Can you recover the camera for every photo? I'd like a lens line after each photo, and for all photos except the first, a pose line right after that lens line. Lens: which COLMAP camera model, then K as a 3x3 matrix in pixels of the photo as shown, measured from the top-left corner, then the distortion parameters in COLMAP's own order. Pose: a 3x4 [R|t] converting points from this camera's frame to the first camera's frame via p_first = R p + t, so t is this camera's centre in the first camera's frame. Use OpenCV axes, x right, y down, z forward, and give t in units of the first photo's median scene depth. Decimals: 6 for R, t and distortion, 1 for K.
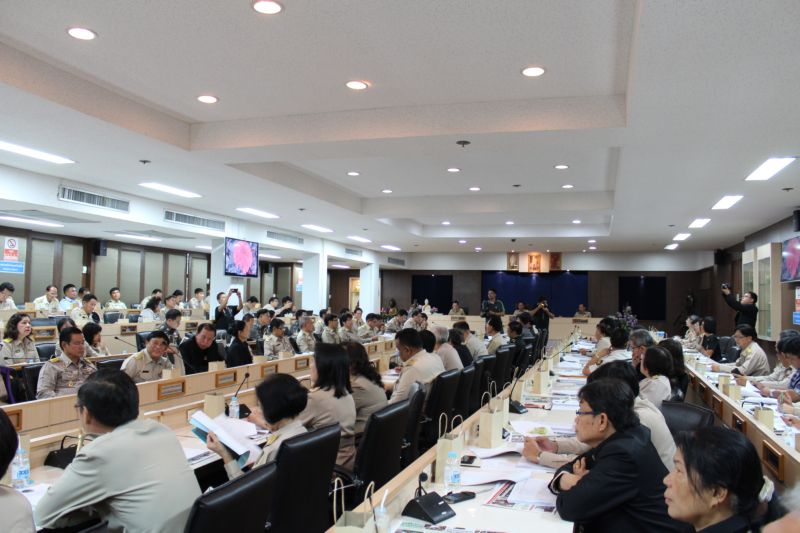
lens RADIAL K [[667.9, 0, 398.0], [0, 667.9, 267.7], [0, 0, 1]] dist [-0.163272, 0.147589]
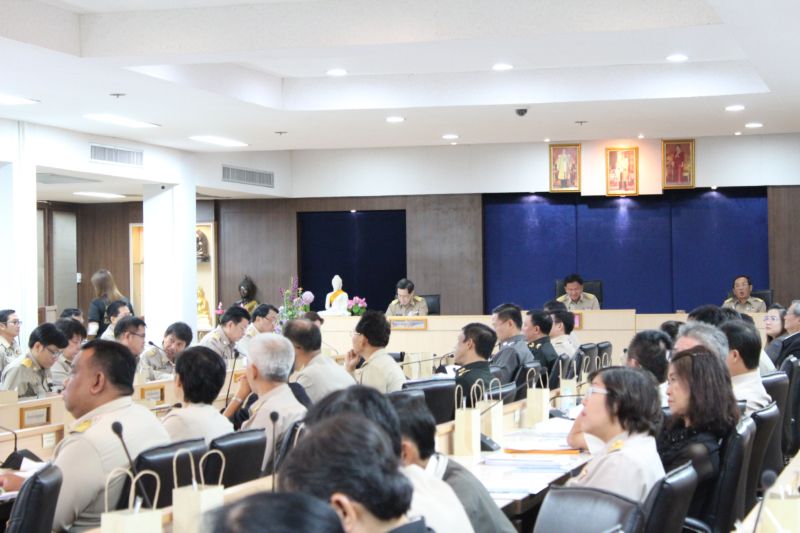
lens RADIAL K [[1868.0, 0, 400.0], [0, 1868.0, 266.5], [0, 0, 1]] dist [0.027096, 0.683806]
pose [[0.998970, -0.031950, 0.032208, 0.070588], [0.030645, 0.998721, 0.040217, 0.001688], [-0.033451, -0.039188, 0.998672, -0.063490]]
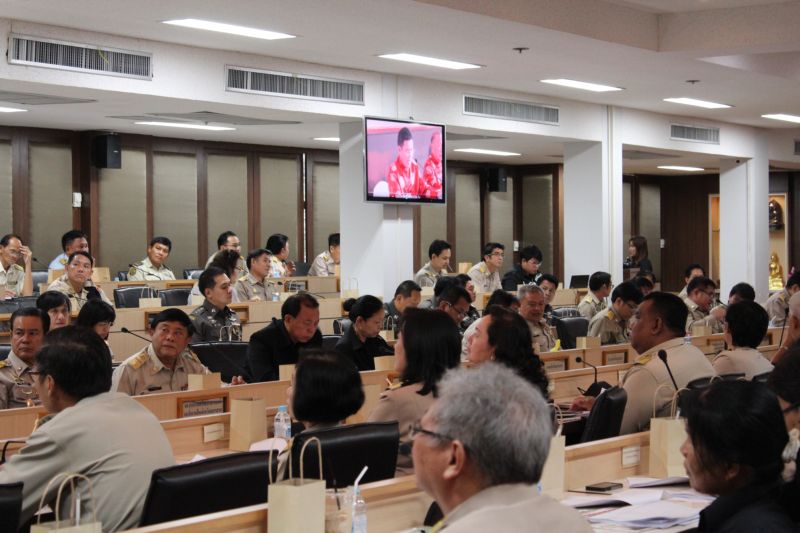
lens RADIAL K [[1784.3, 0, 400.0], [0, 1784.3, 266.5], [0, 0, 1]] dist [0.041629, 0.242682]
pose [[0.958429, -0.023320, -0.284377, 0.090104], [0.038426, 0.998125, 0.047653, -0.001156], [0.282732, -0.056600, 0.957528, -0.147001]]
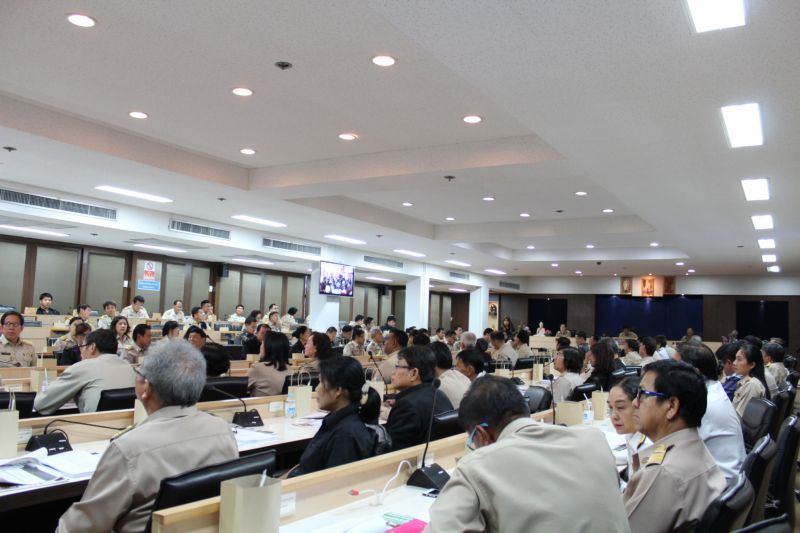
lens RADIAL K [[667.9, 0, 398.0], [0, 667.9, 267.7], [0, 0, 1]] dist [-0.163272, 0.147589]
pose [[0.969070, -0.003788, -0.246757, 0.128281], [-0.006482, 0.999146, -0.040796, 0.010082], [0.246701, 0.041134, 0.968218, -0.075808]]
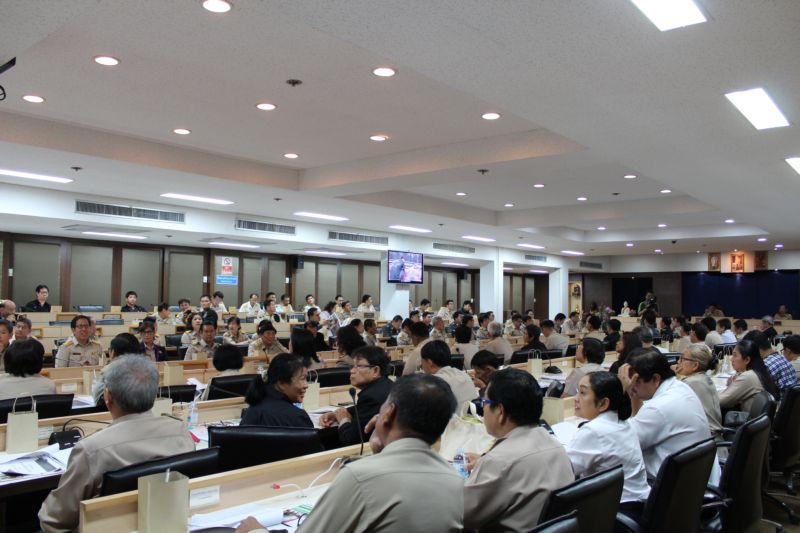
lens RADIAL K [[670.7, 0, 395.0], [0, 670.7, 273.7], [0, 0, 1]] dist [-0.165956, 0.151873]
pose [[0.919600, -0.024211, -0.392108, 0.179298], [0.024662, 0.999688, -0.003889, 0.000198], [0.392080, -0.006094, 0.919911, -0.079850]]
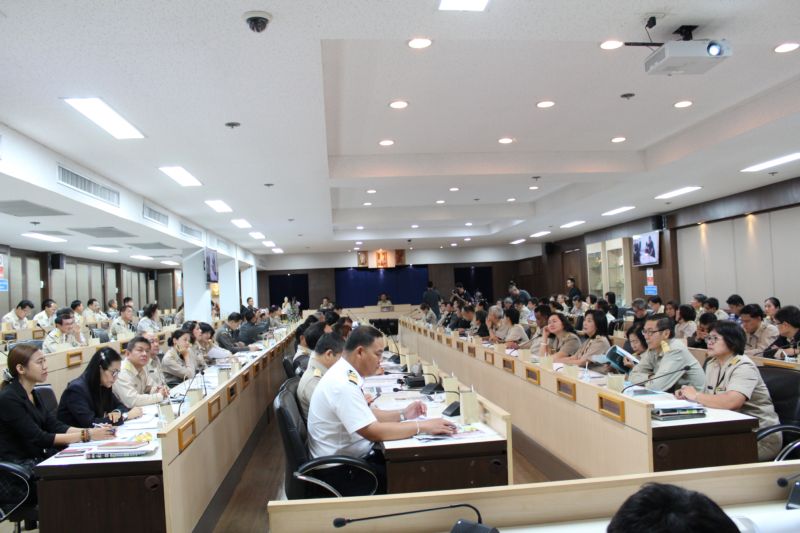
lens RADIAL K [[667.9, 0, 398.0], [0, 667.9, 267.7], [0, 0, 1]] dist [-0.163272, 0.147589]
pose [[0.922671, -0.044600, 0.383001, -0.313639], [0.042872, 0.998995, 0.013050, -0.009993], [-0.383198, 0.004379, 0.923656, -0.090954]]
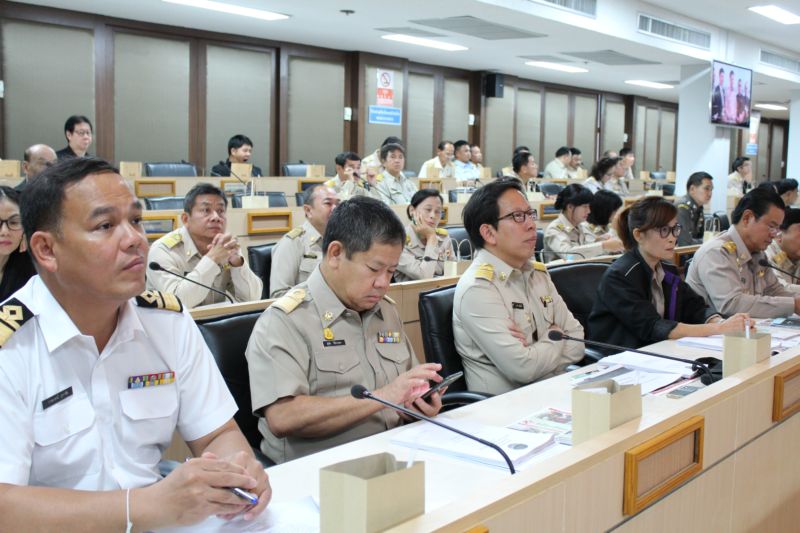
lens RADIAL K [[950.5, 0, 400.0], [0, 950.5, 266.5], [0, 0, 1]] dist [-0.044138, -0.012771]
pose [[0.924222, 0.037232, -0.380035, -0.155312], [0.018060, 0.989860, 0.140895, 0.011848], [0.381427, -0.137082, 0.914178, 0.058425]]
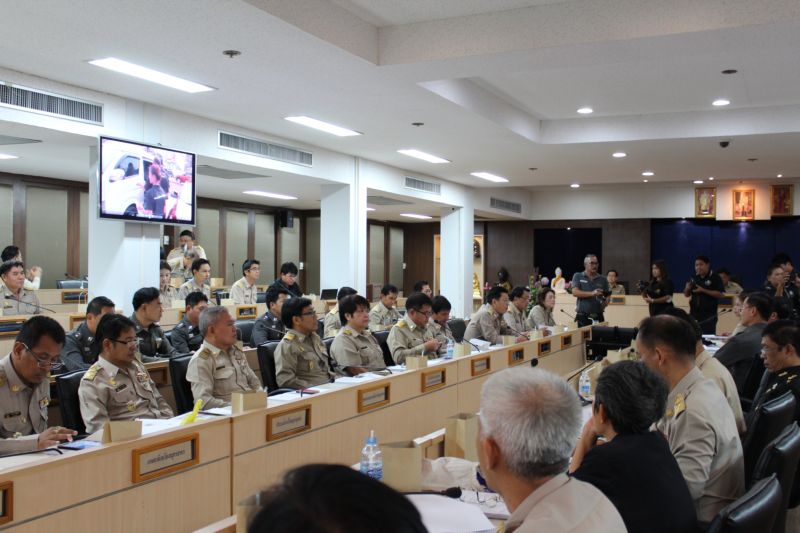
lens RADIAL K [[828.4, 0, 400.0], [0, 828.4, 266.5], [0, 0, 1]] dist [-0.096117, 0.027438]
pose [[0.987003, -0.012442, -0.160222, 0.033154], [0.018801, 0.999092, 0.038232, 0.022693], [0.159601, -0.040747, 0.986340, 0.375018]]
